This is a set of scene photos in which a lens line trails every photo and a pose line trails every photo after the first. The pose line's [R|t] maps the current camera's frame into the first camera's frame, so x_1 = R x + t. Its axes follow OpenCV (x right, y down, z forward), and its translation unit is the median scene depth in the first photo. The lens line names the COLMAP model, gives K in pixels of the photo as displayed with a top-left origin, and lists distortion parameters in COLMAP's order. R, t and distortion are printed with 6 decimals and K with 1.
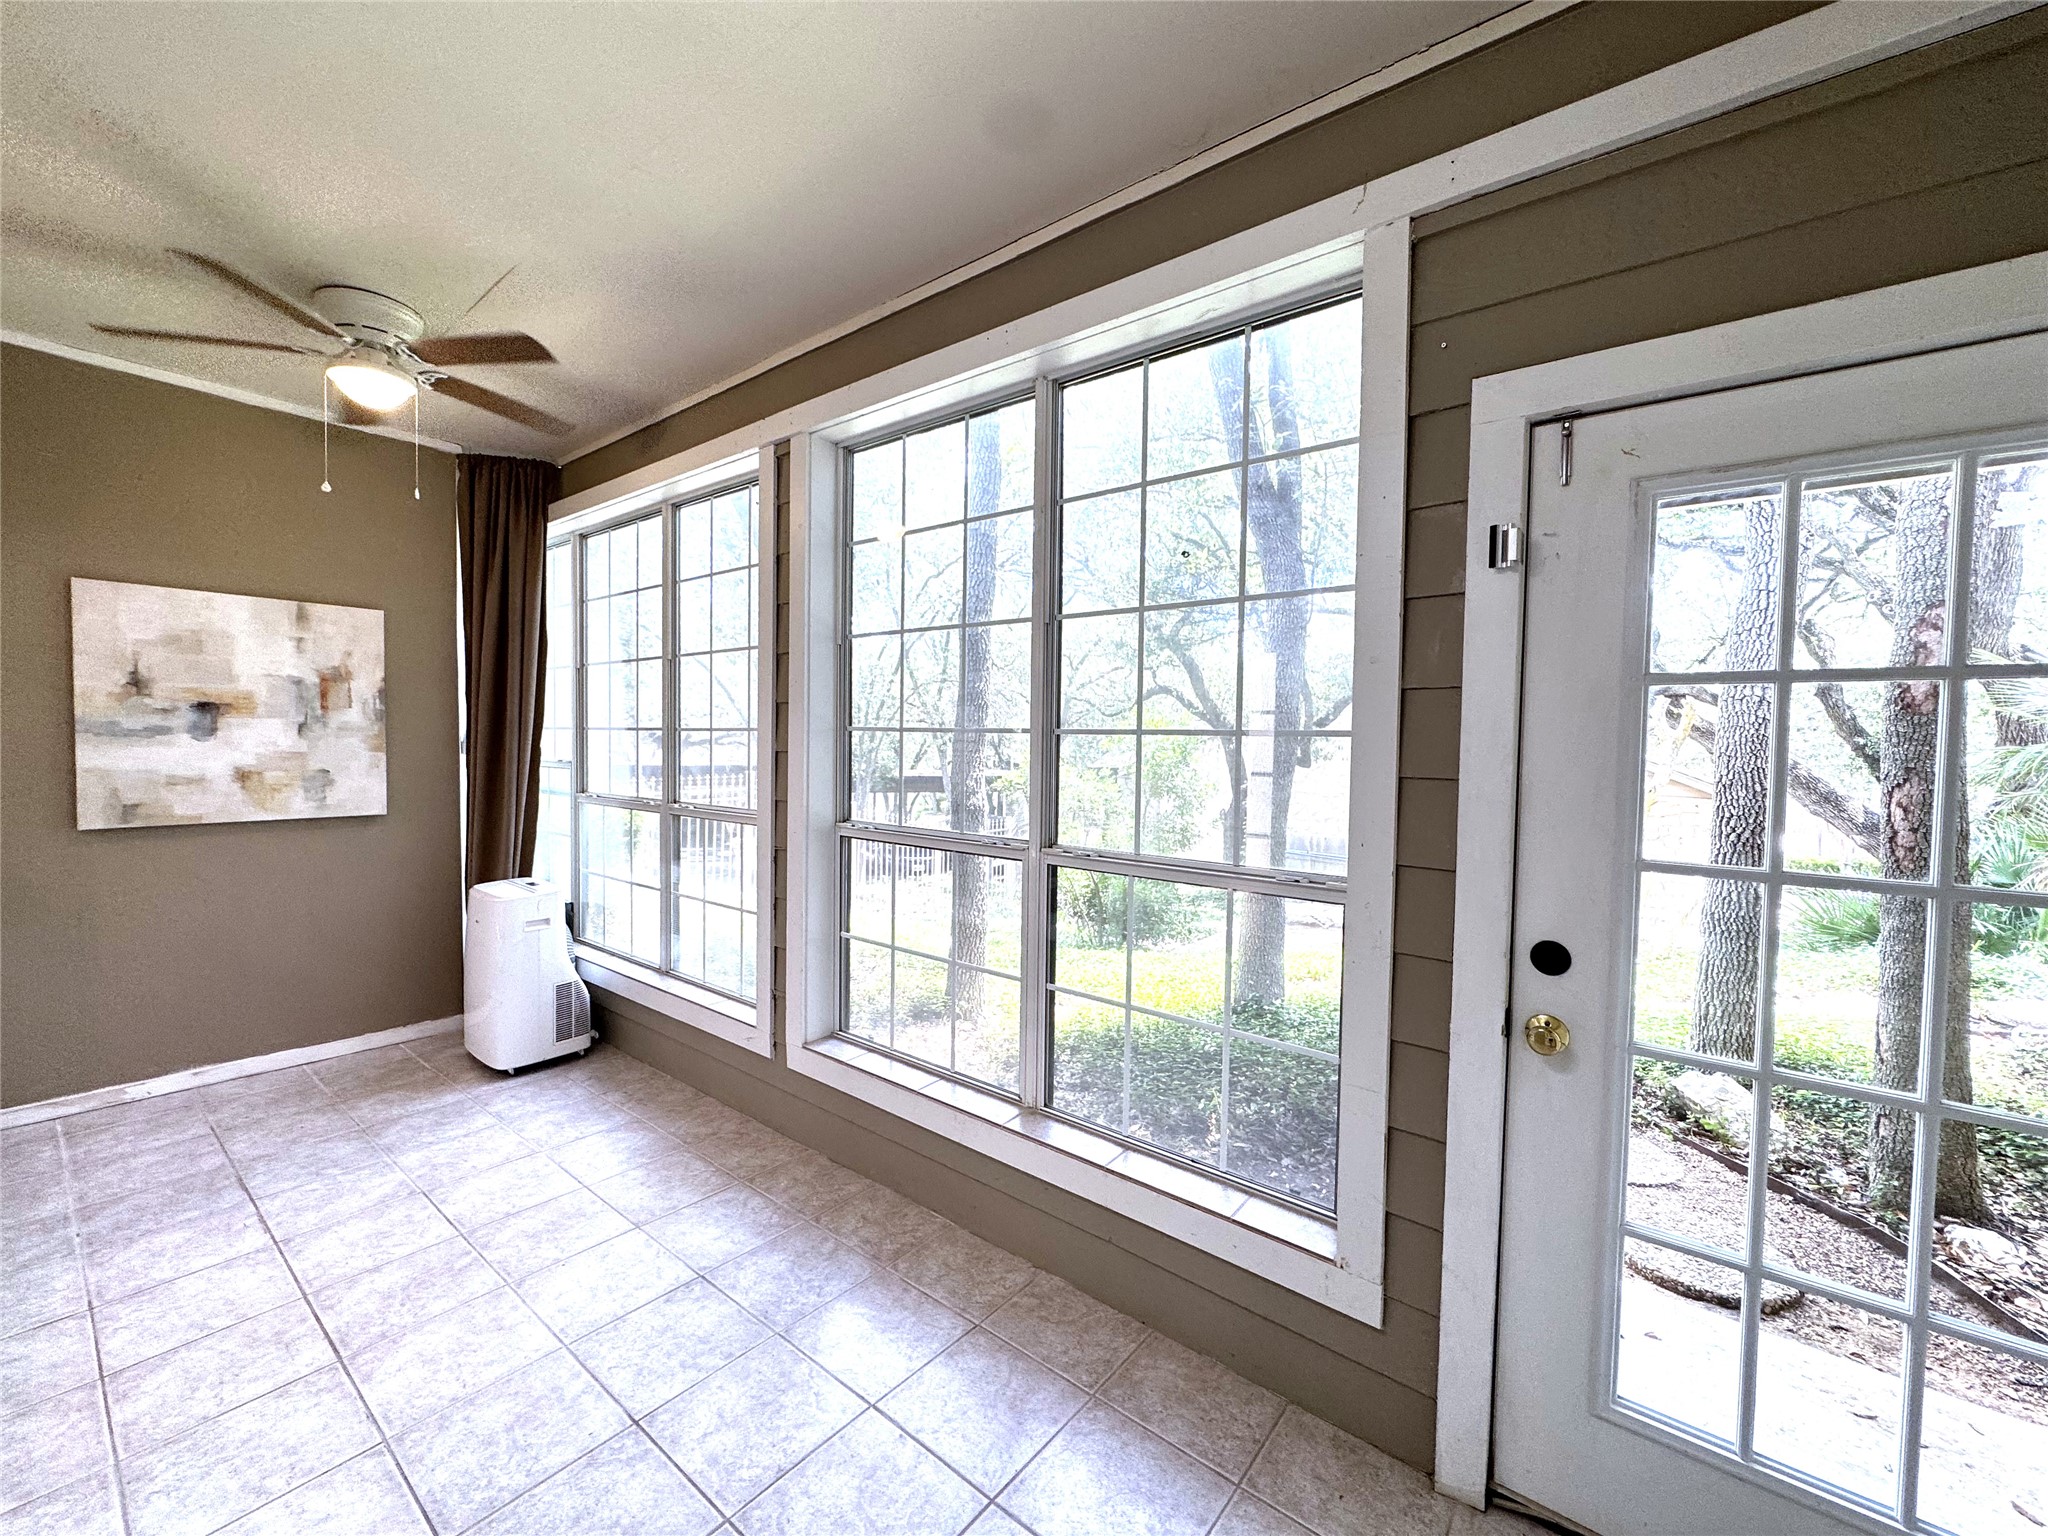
lens RADIAL K [[826.6, 0, 1021.9], [0, 826.6, 769.0], [0, 0, 1]] dist [-0.000425, -0.000146]
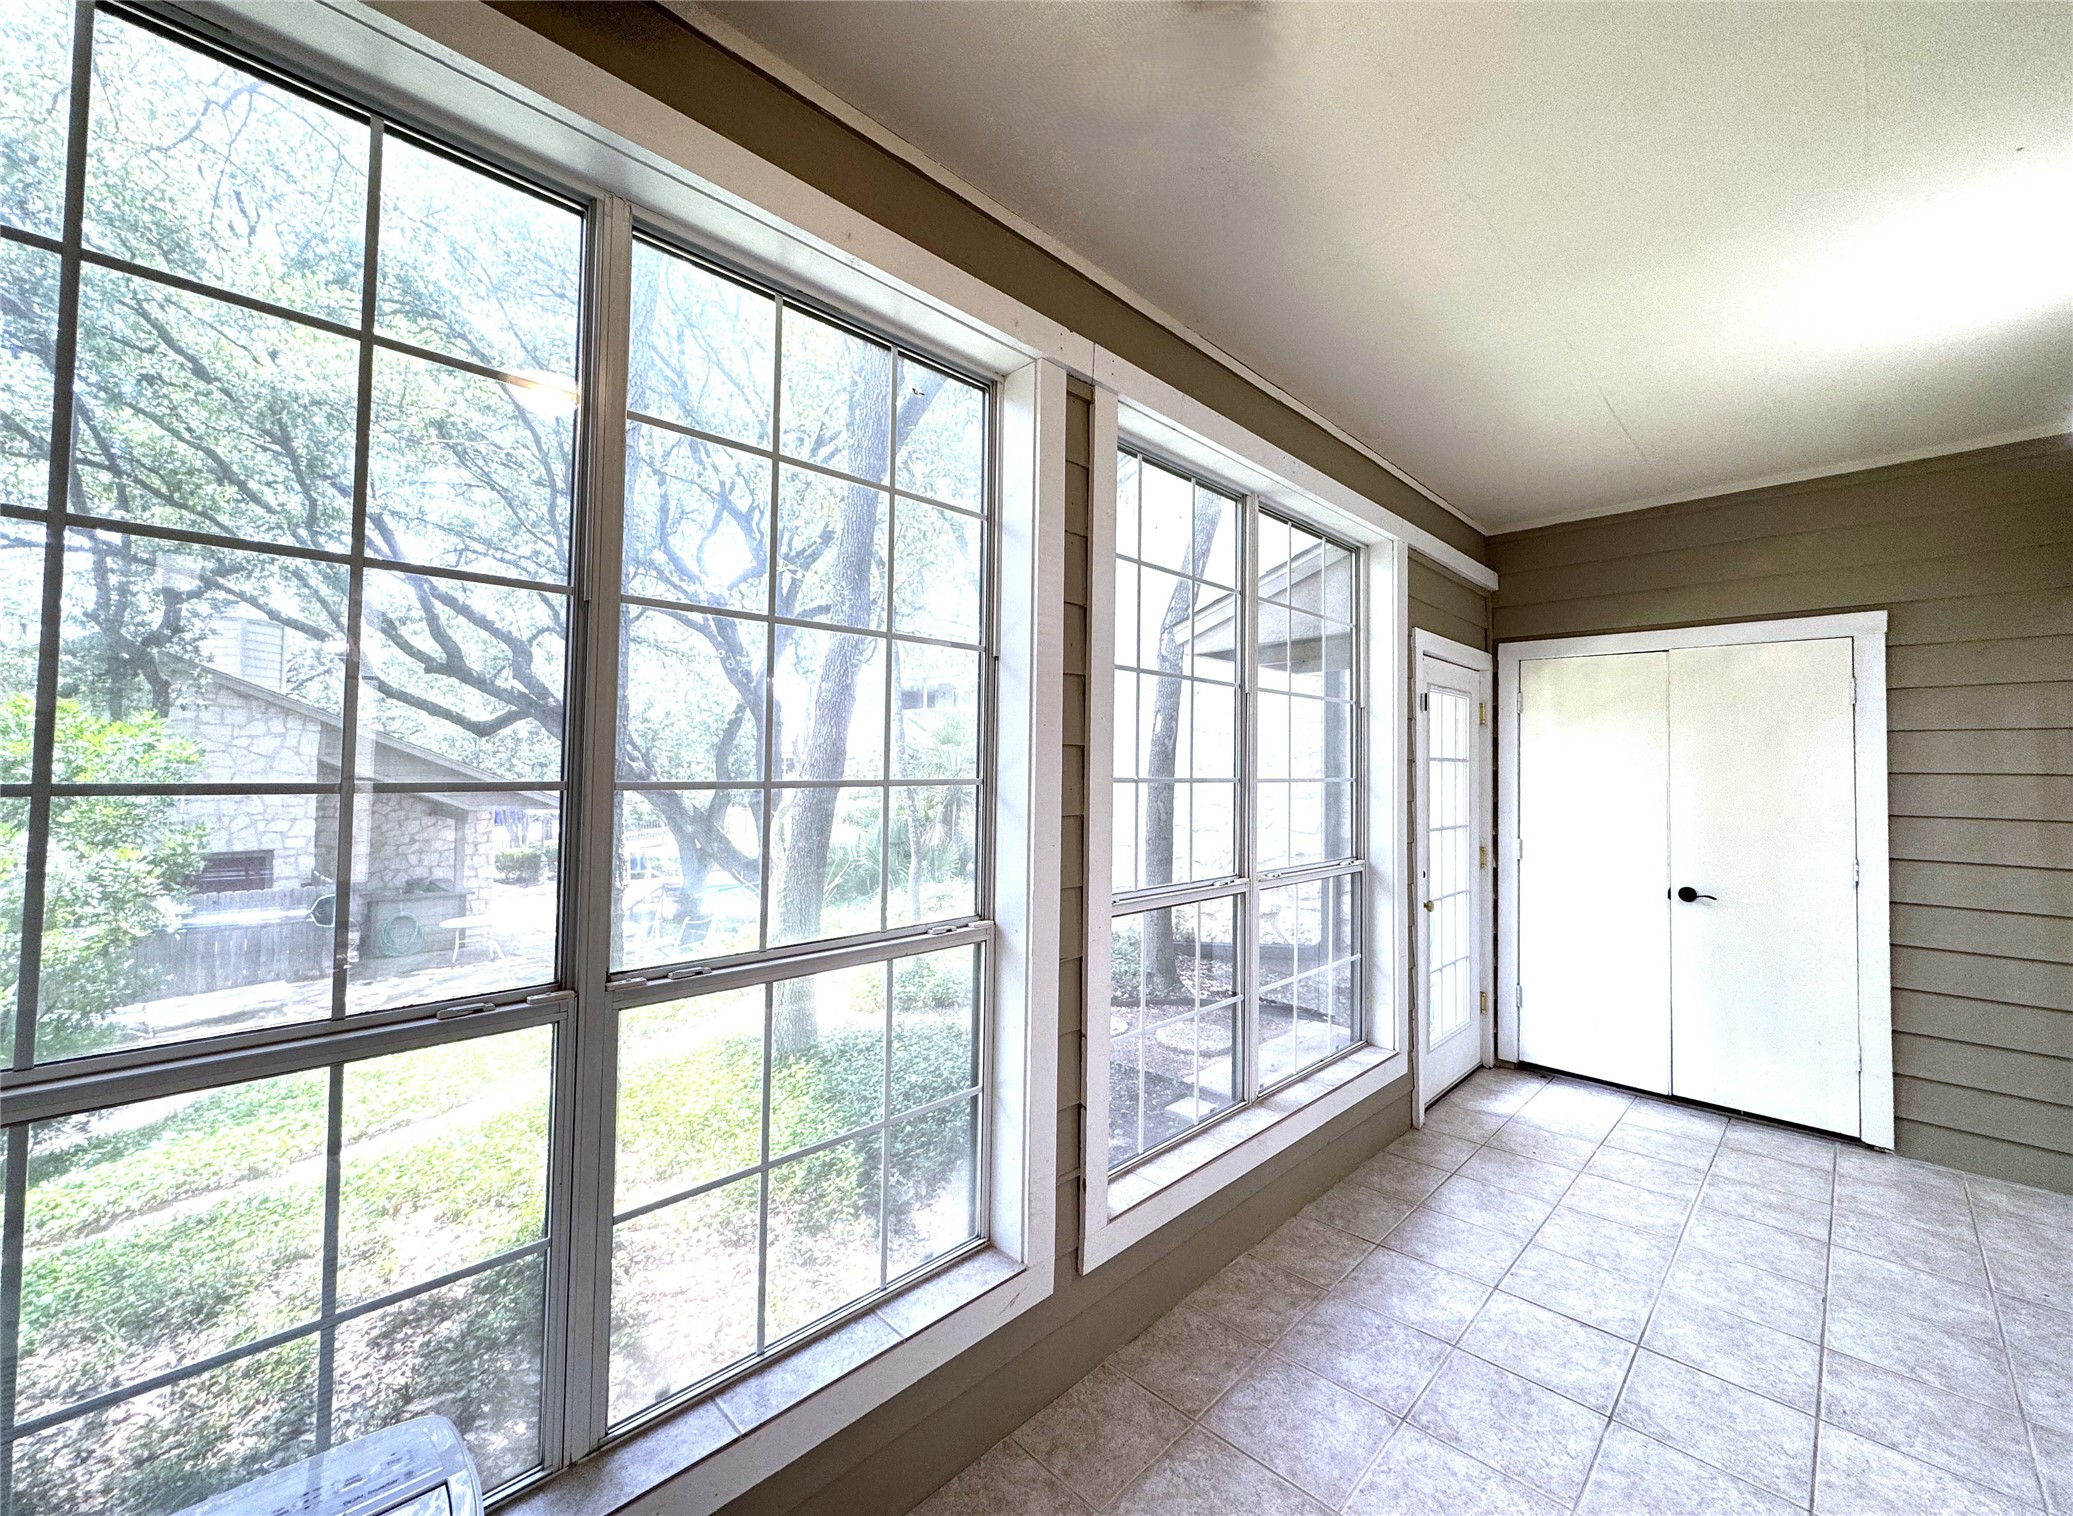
lens RADIAL K [[836.7, 0, 1033.3], [0, 836.7, 746.9], [0, 0, 1]] dist [-0.000425, -0.000146]
pose [[0.106443, 0.006326, 0.994299, -1.278718], [0.024582, 0.999657, -0.008991, -0.098774], [-0.994015, 0.025399, 0.106251, 1.241097]]
